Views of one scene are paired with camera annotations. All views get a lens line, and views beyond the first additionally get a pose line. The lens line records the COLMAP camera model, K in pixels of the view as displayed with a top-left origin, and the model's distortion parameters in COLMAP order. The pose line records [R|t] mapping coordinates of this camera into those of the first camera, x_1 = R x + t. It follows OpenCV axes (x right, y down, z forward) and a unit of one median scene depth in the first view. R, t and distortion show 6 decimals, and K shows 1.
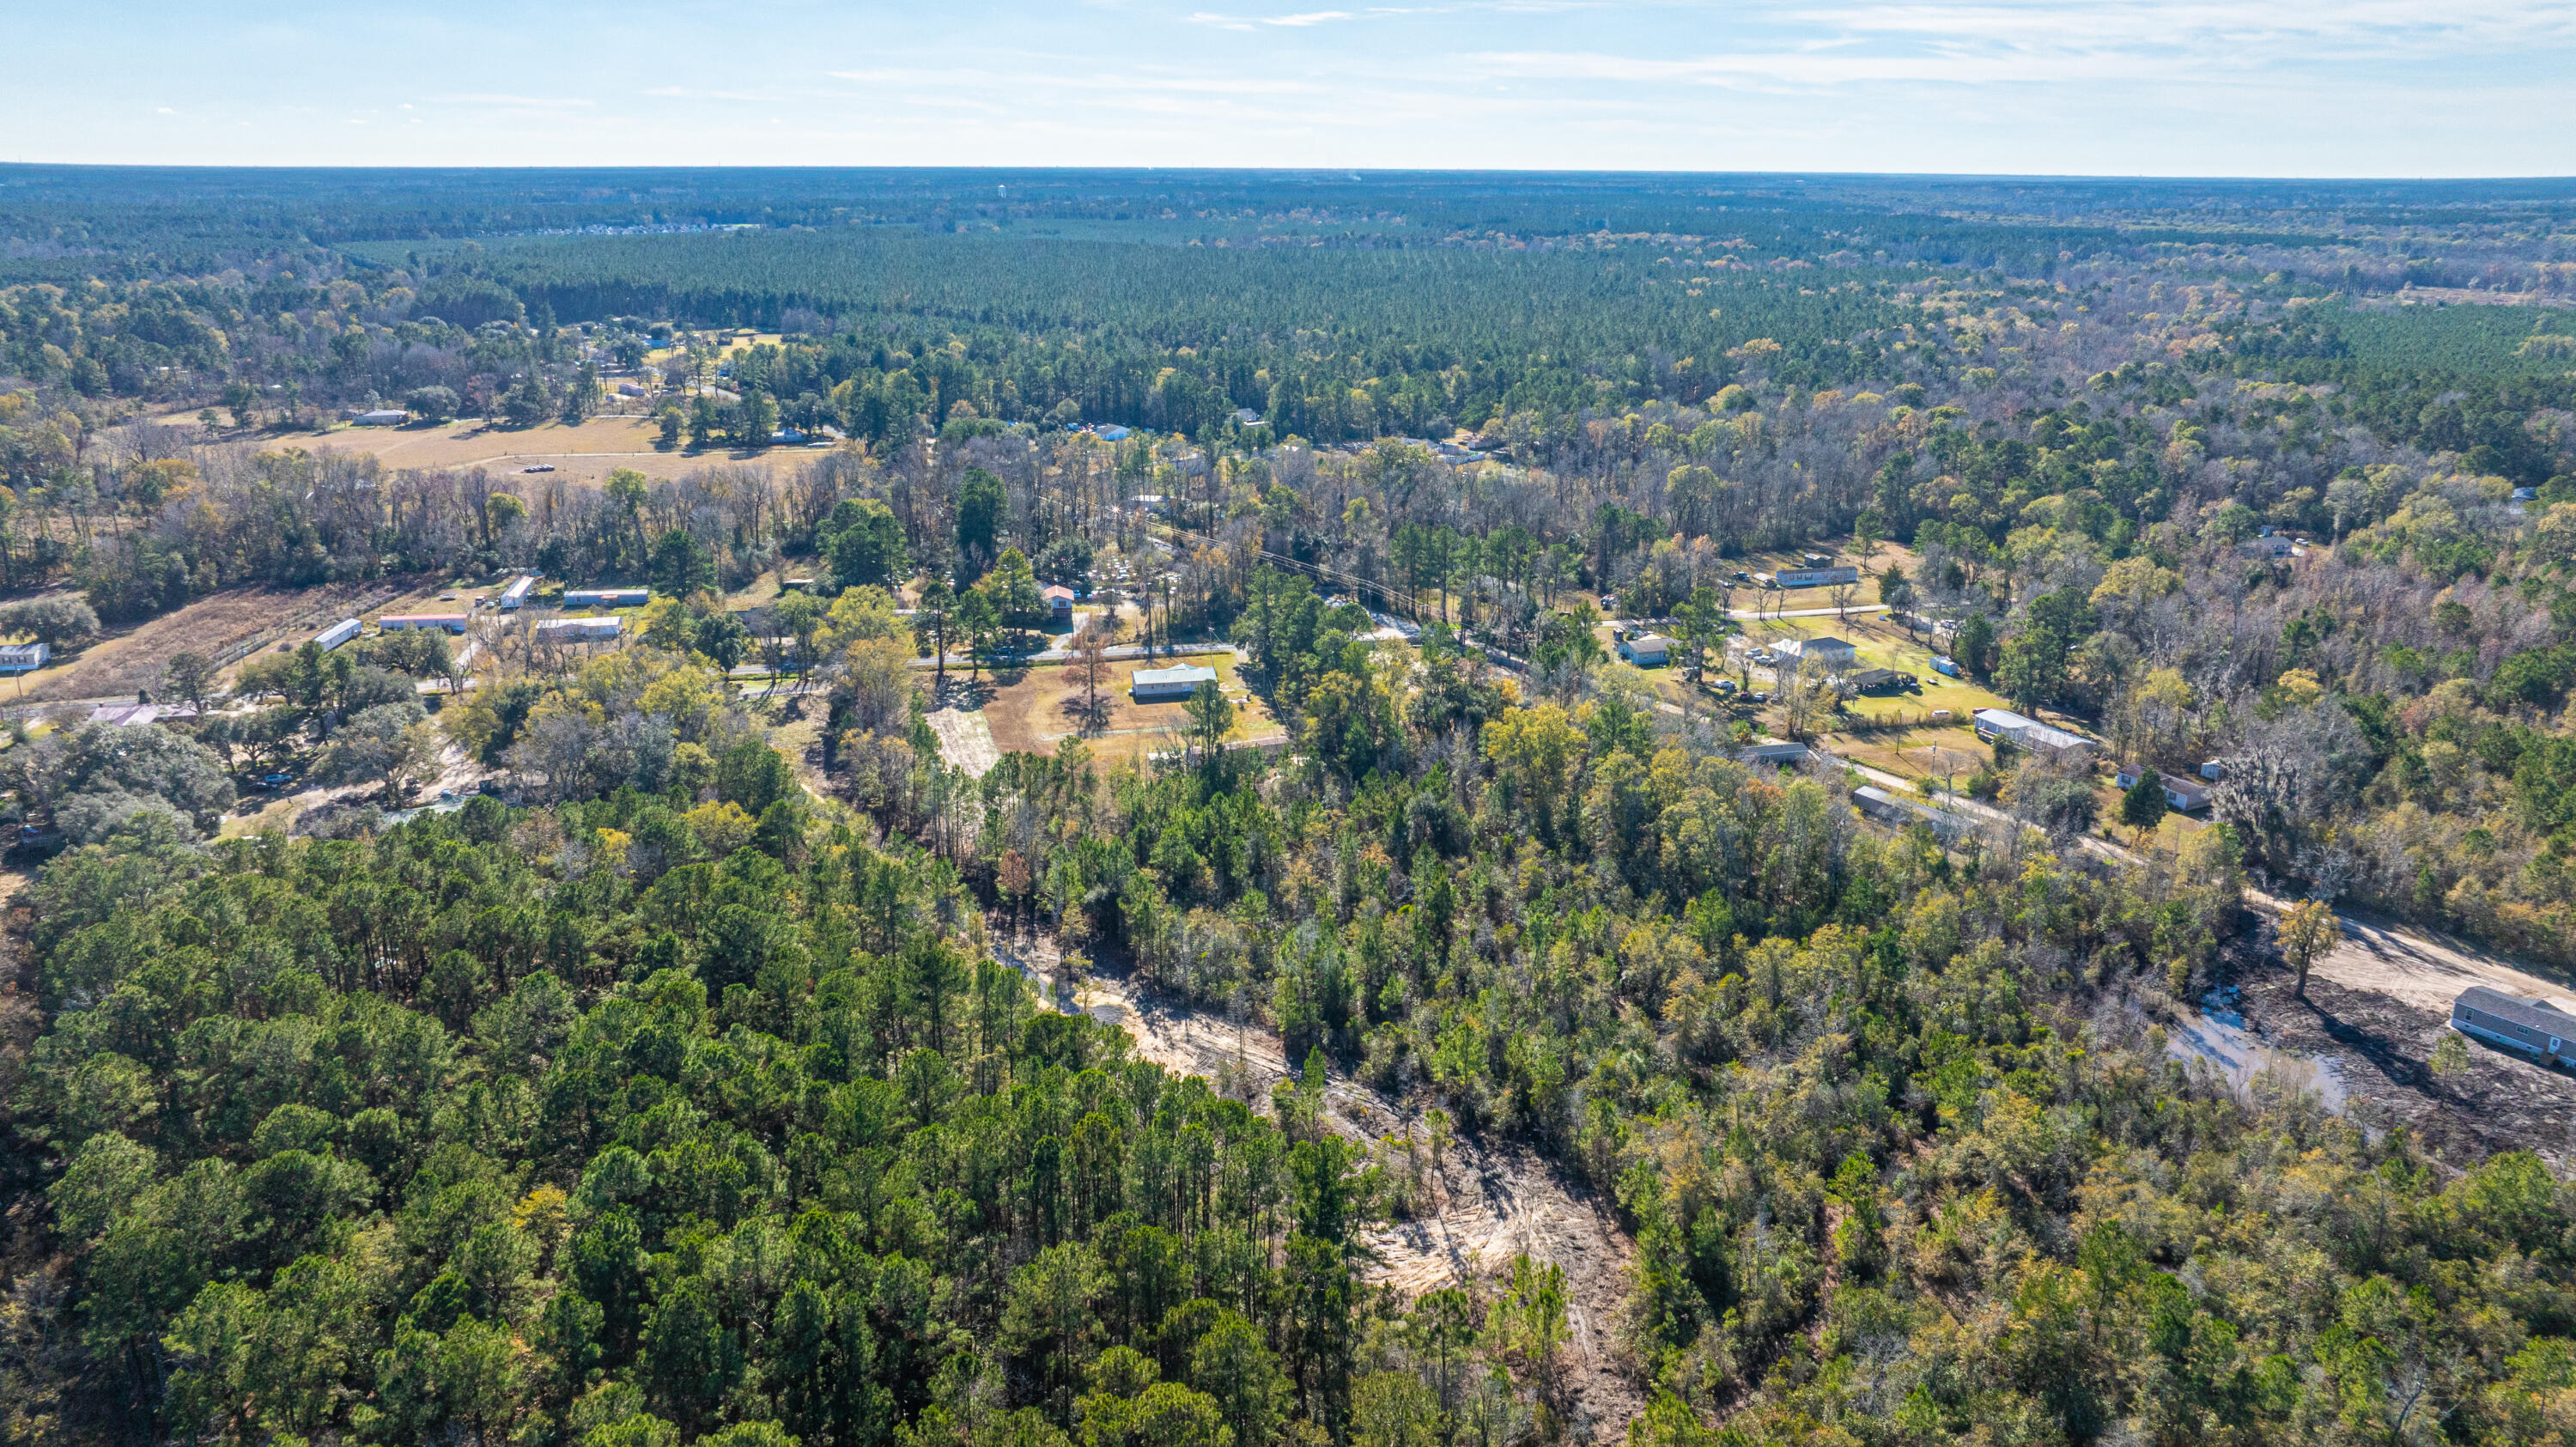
lens RADIAL K [[1812.6, 0, 1293.4], [0, 1812.6, 730.0], [0, 0, 1]] dist [-0.036455, 0.035875]
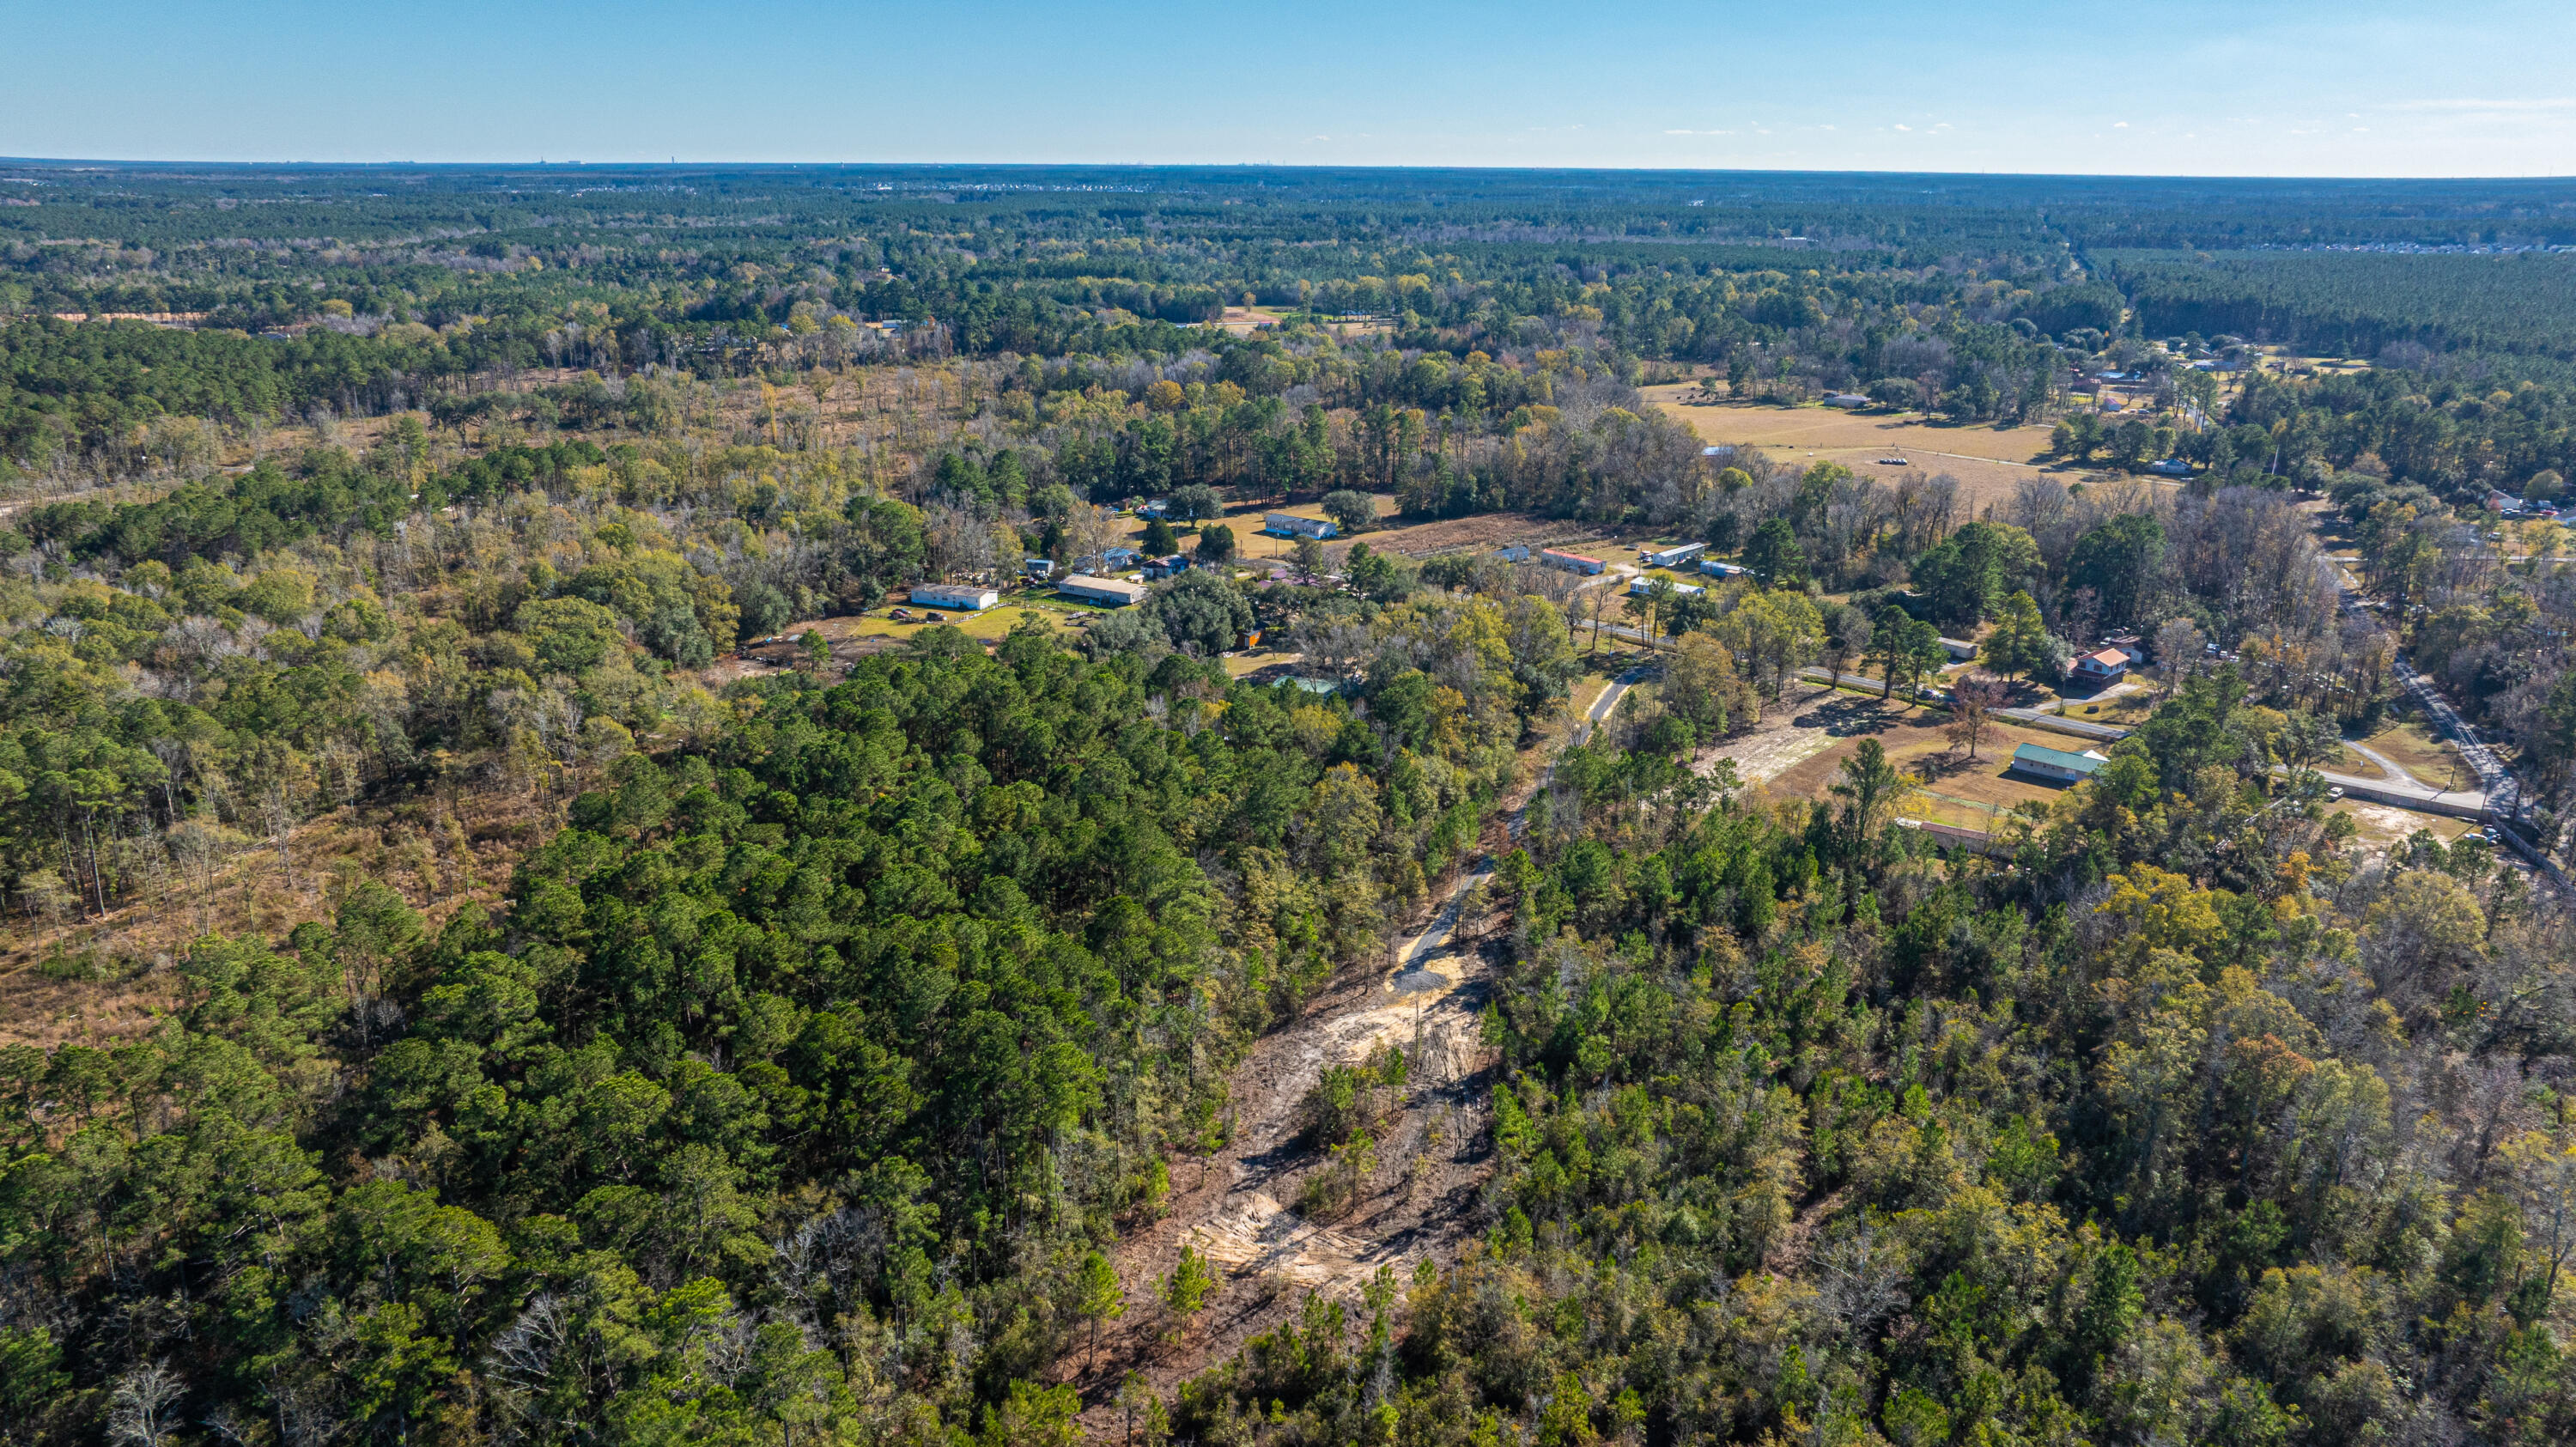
lens RADIAL K [[1812.6, 0, 1289.3], [0, 1812.6, 712.0], [0, 0, 1]] dist [-0.036455, 0.035875]
pose [[0.574681, 0.236998, -0.783310, 0.322478], [-0.248179, 0.962545, 0.109148, -0.044091], [0.779839, 0.131676, 0.611974, 0.142608]]
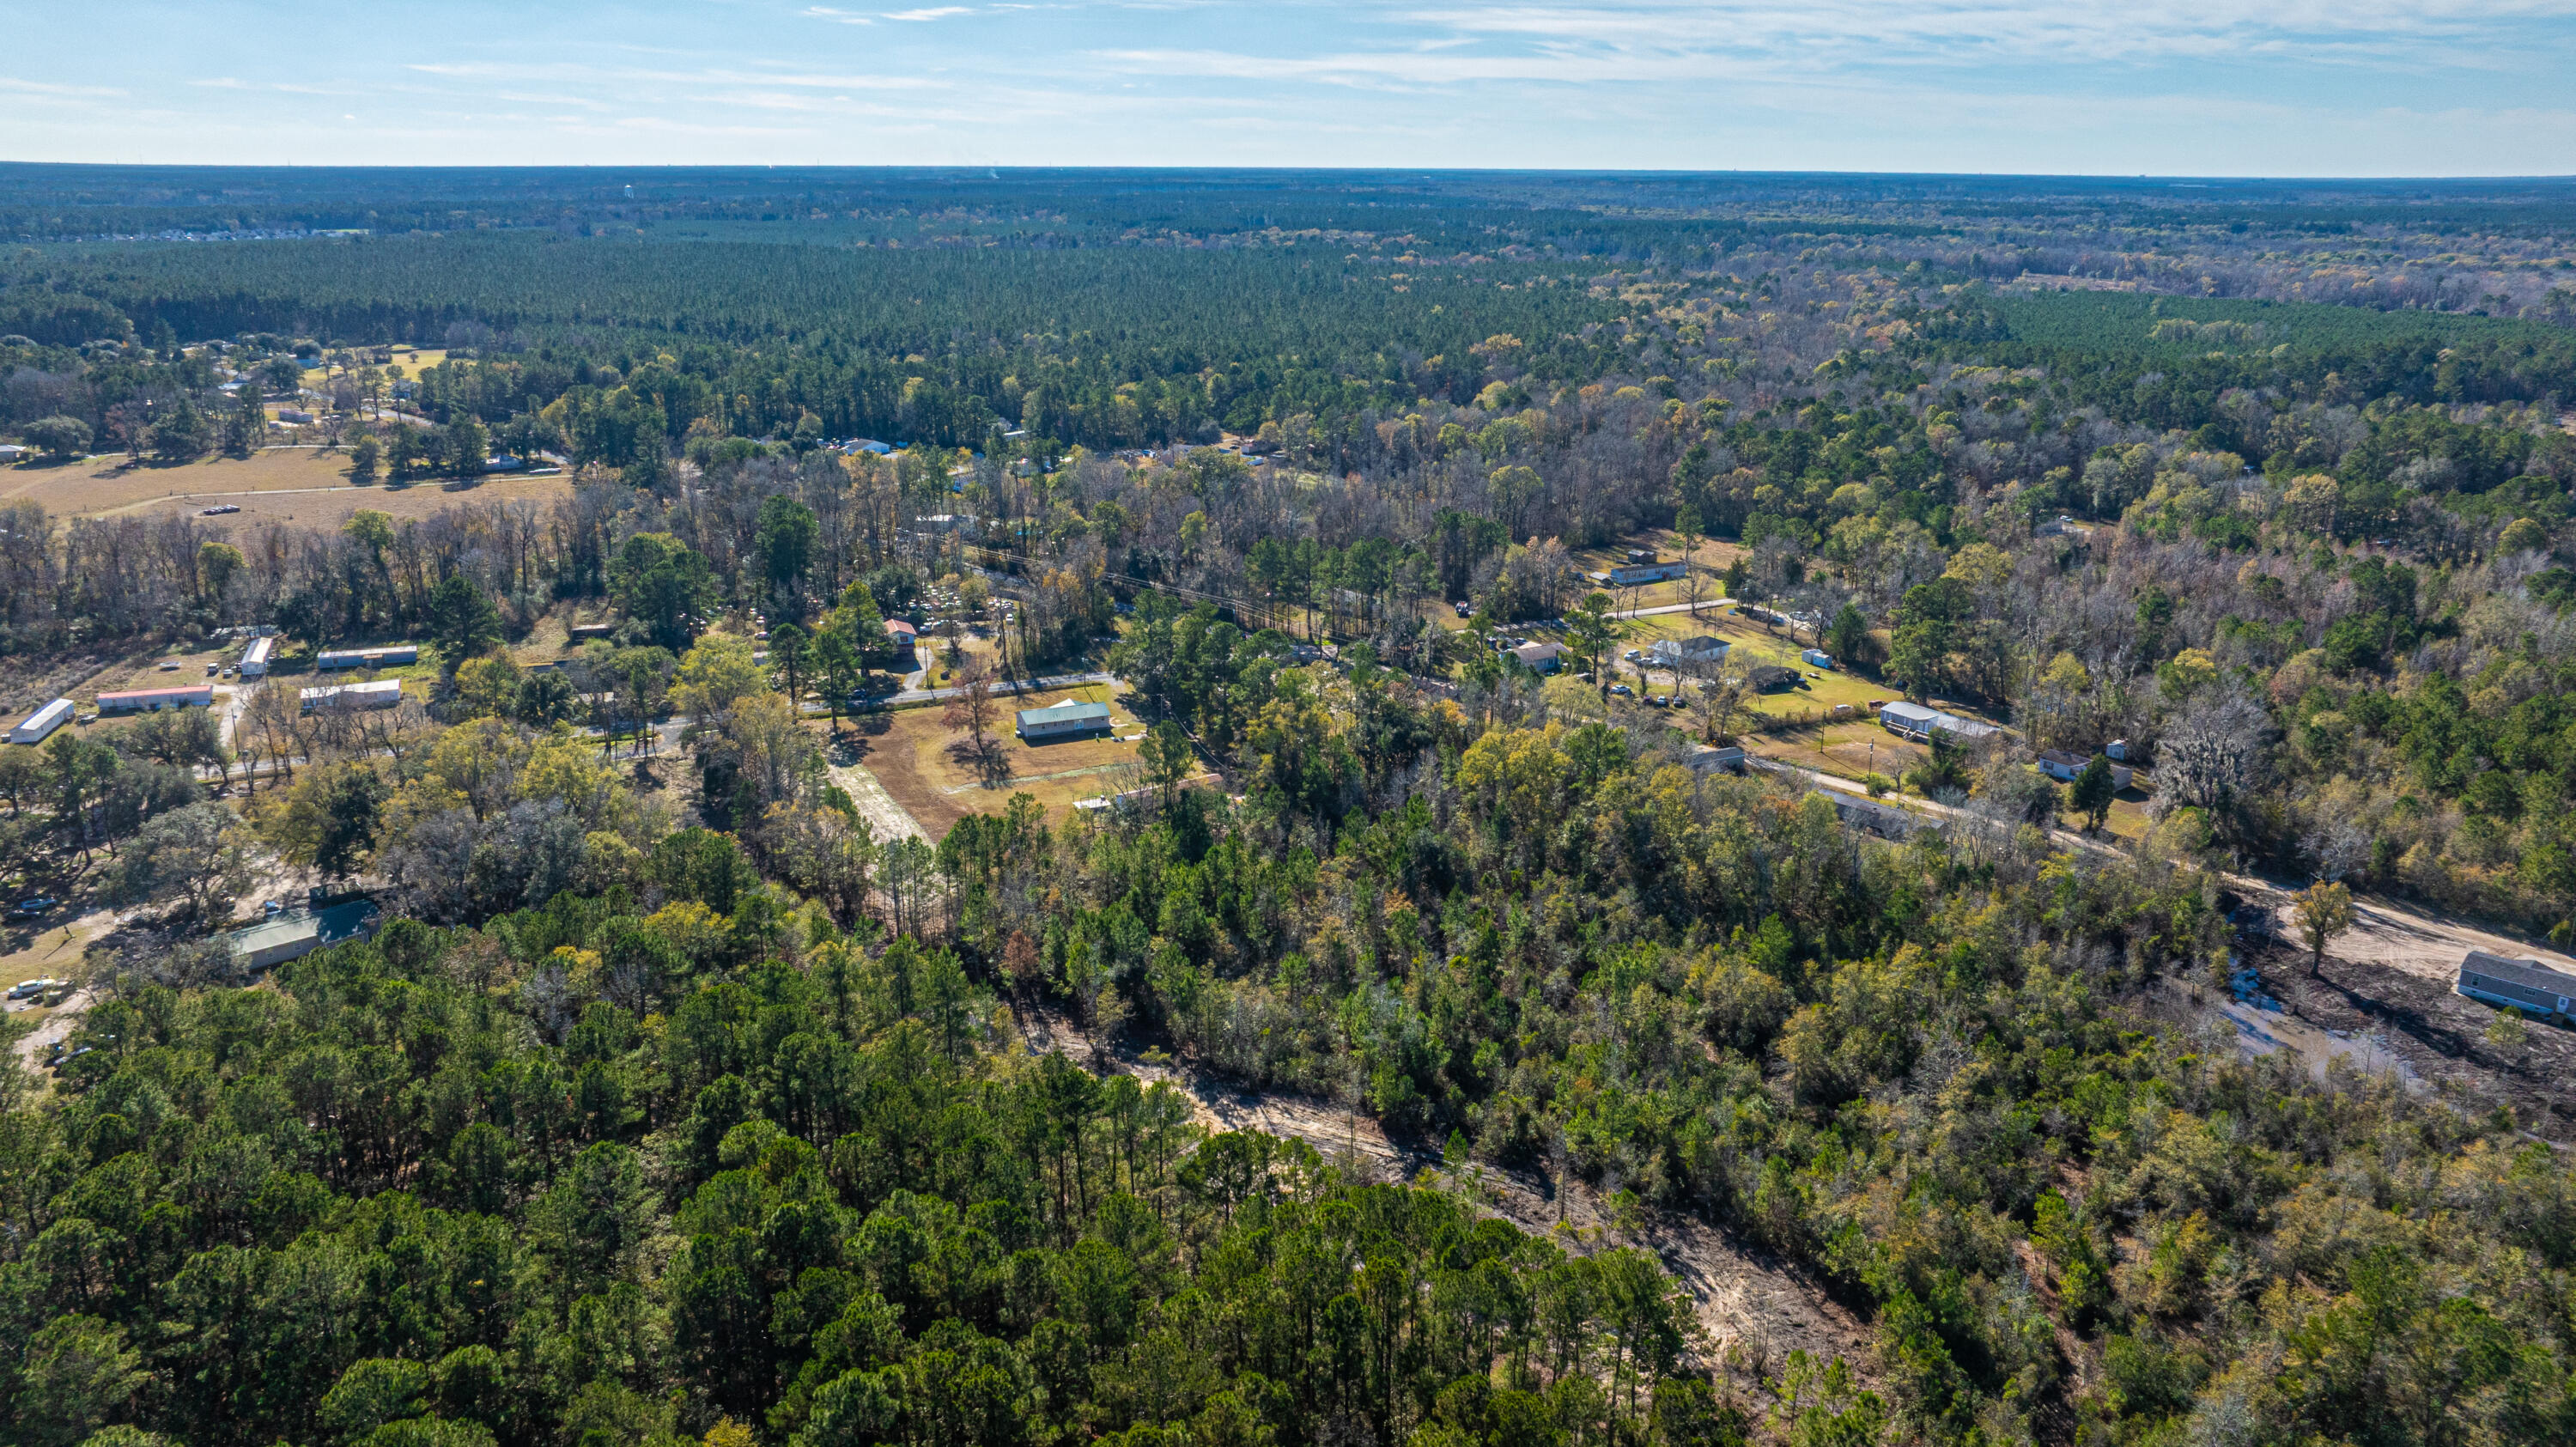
lens RADIAL K [[1812.6, 0, 1292.6], [0, 1812.6, 731.5], [0, 0, 1]] dist [-0.036455, 0.035875]
pose [[0.980503, -0.058989, 0.187440, -0.102741], [0.058591, 0.998253, 0.007664, -0.017061], [-0.187565, 0.003468, 0.982246, 0.052881]]
